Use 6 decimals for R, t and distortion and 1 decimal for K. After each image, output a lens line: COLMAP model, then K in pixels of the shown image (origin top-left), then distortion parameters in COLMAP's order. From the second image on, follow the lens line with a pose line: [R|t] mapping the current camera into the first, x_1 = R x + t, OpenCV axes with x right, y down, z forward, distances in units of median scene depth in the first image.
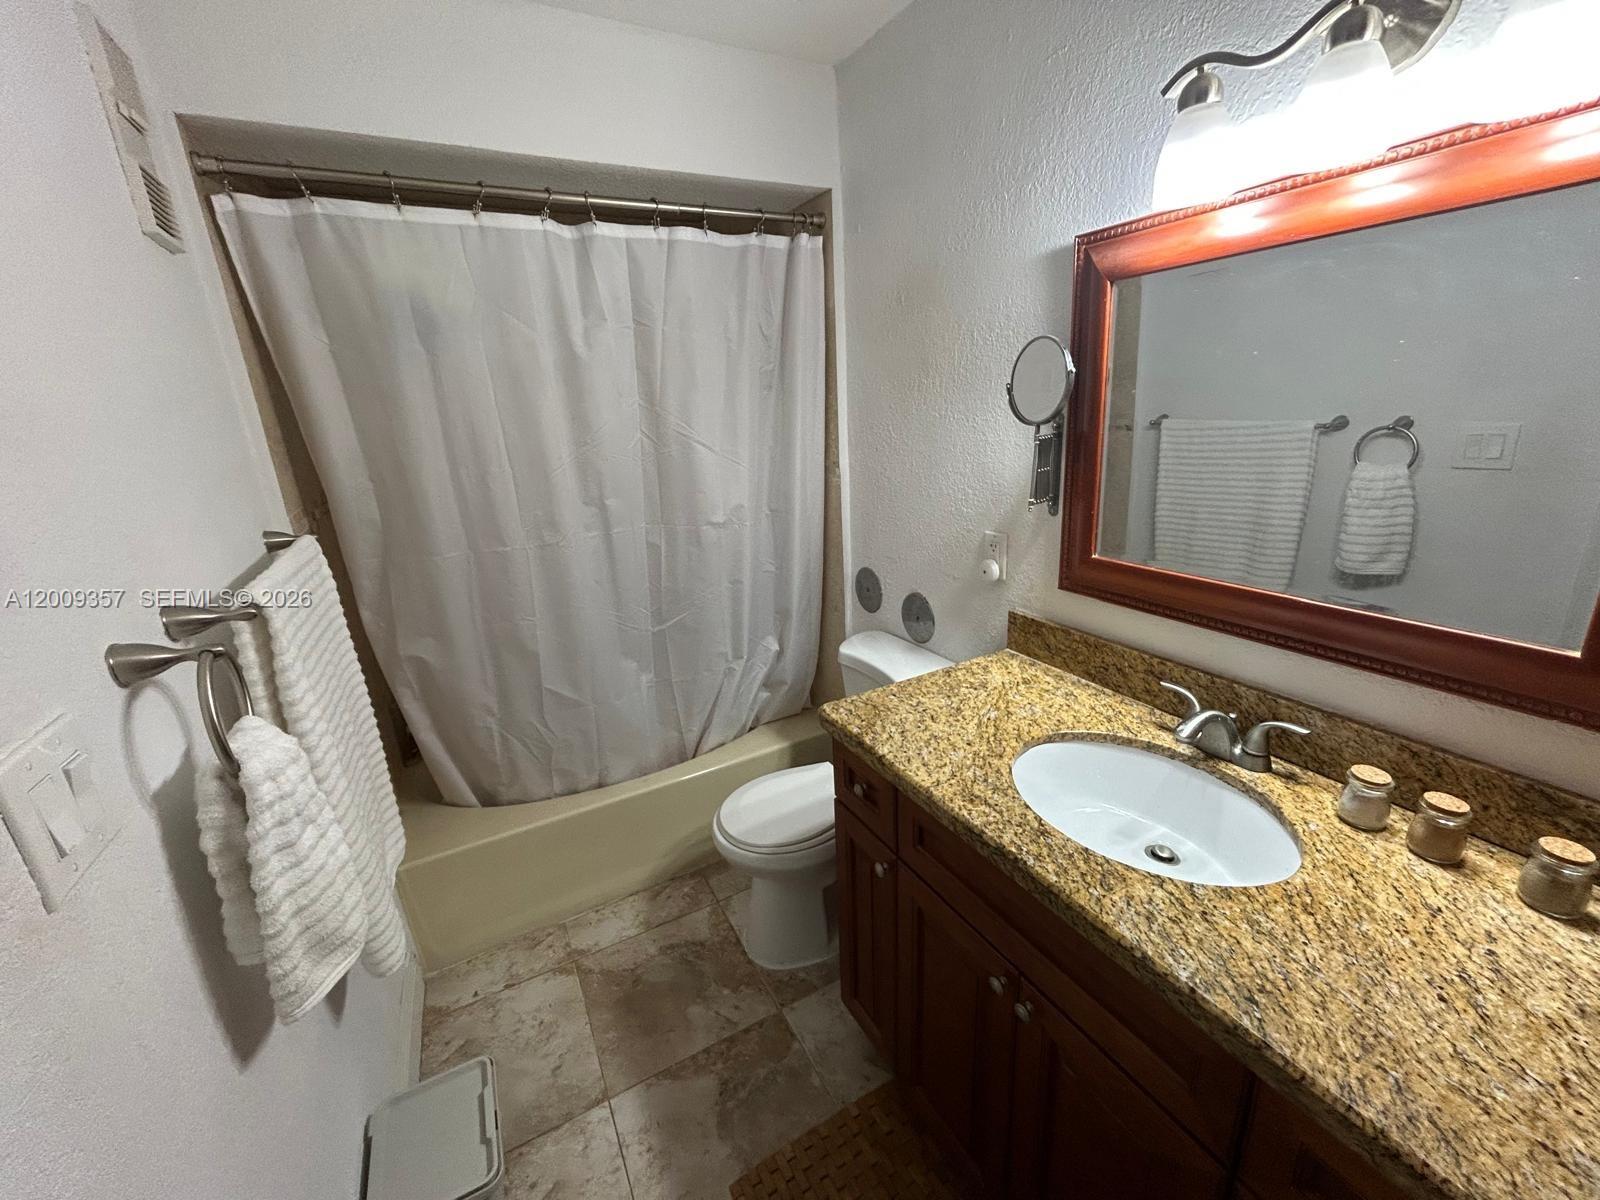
lens RADIAL K [[645.0, 0, 799.6], [0, 645.0, 597.4], [0, 0, 1]] dist [0.002219, 0.000383]
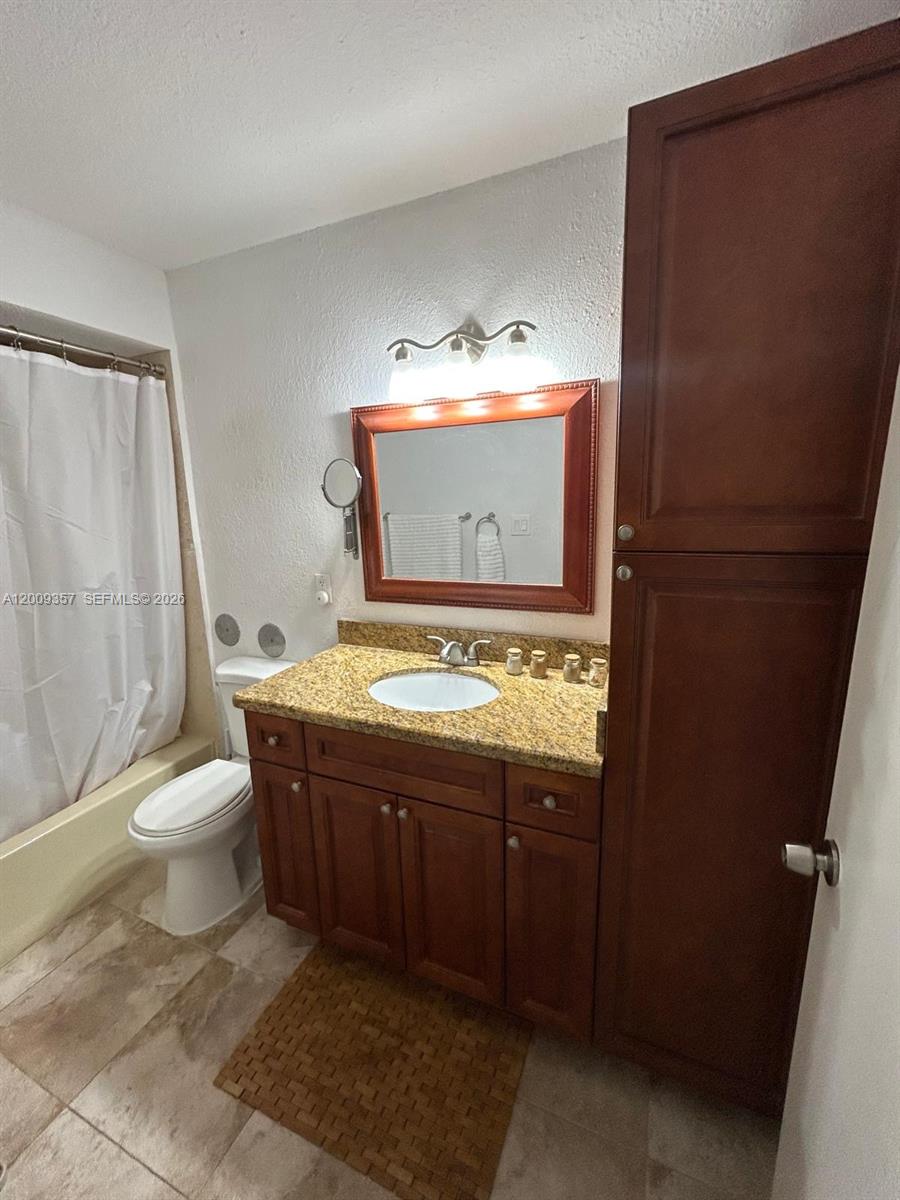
lens RADIAL K [[482.5, 0, 450.0], [0, 482.5, 600.0], [0, 0, 1]] dist [0.000777, 0.000027]
pose [[0.786536, -0.095292, 0.610148, -0.226706], [0.168116, 0.983747, -0.063076, 0.112061], [-0.594221, 0.152187, 0.789772, -0.173091]]
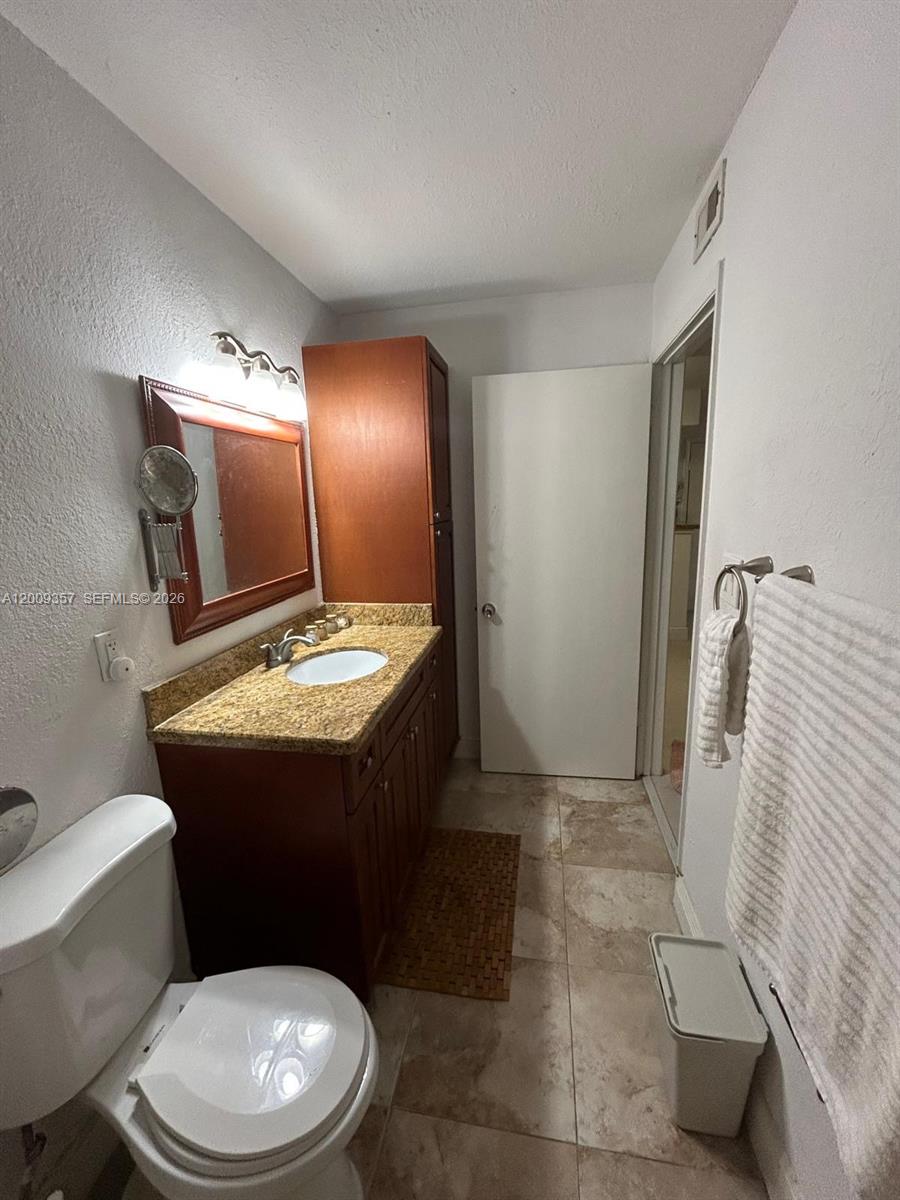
lens RADIAL K [[483.8, 0, 454.7], [0, 483.8, 597.0], [0, 0, 1]] dist [0.002219, 0.000383]
pose [[-0.775296, -0.049147, 0.629682, -0.646914], [0.255161, 0.887616, 0.383446, -0.341637], [-0.577761, 0.457955, -0.675625, 1.370761]]
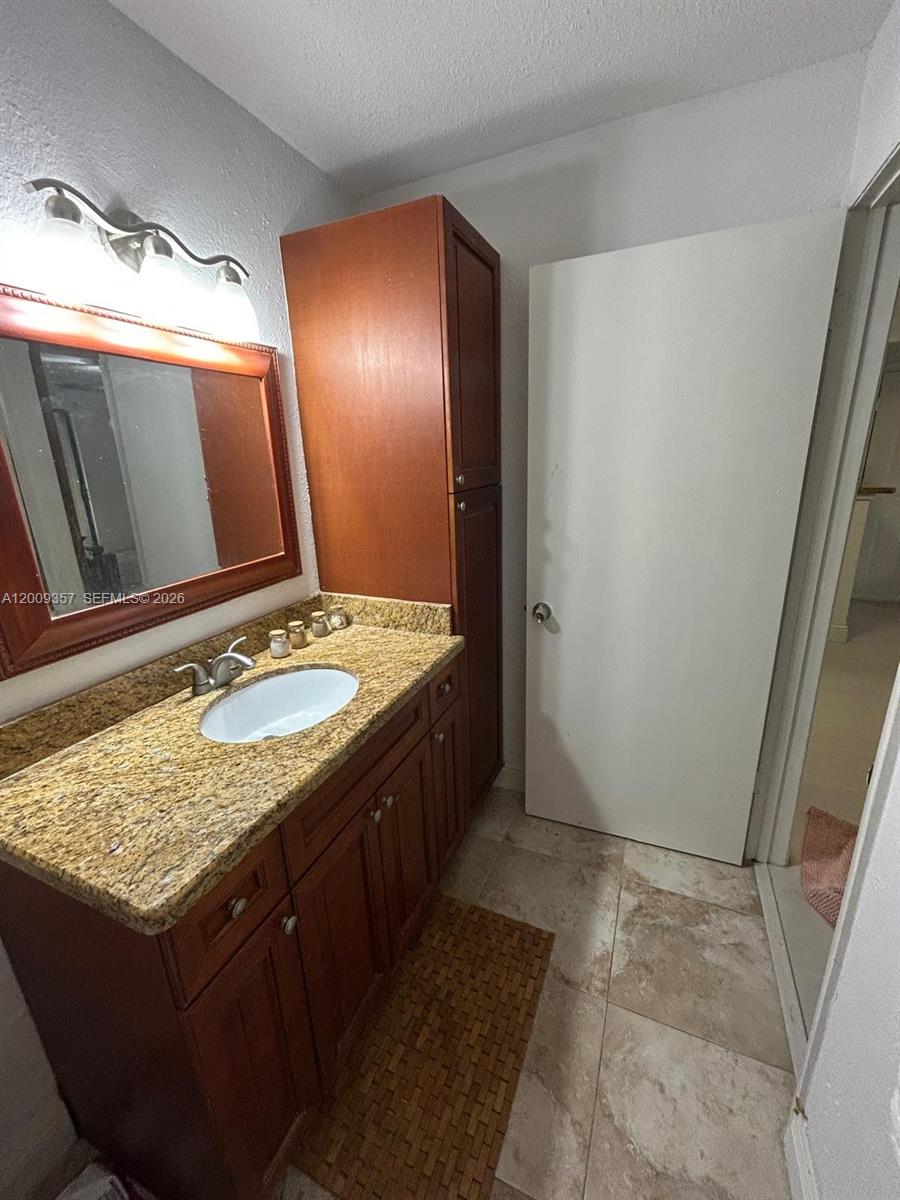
lens RADIAL K [[483.8, 0, 454.7], [0, 483.8, 597.0], [0, 0, 1]] dist [0.002219, 0.000383]
pose [[-0.609612, -0.152488, 0.777895, -0.473929], [0.298081, 0.865204, 0.403200, -0.201526], [-0.734521, 0.477672, -0.481985, 0.871662]]
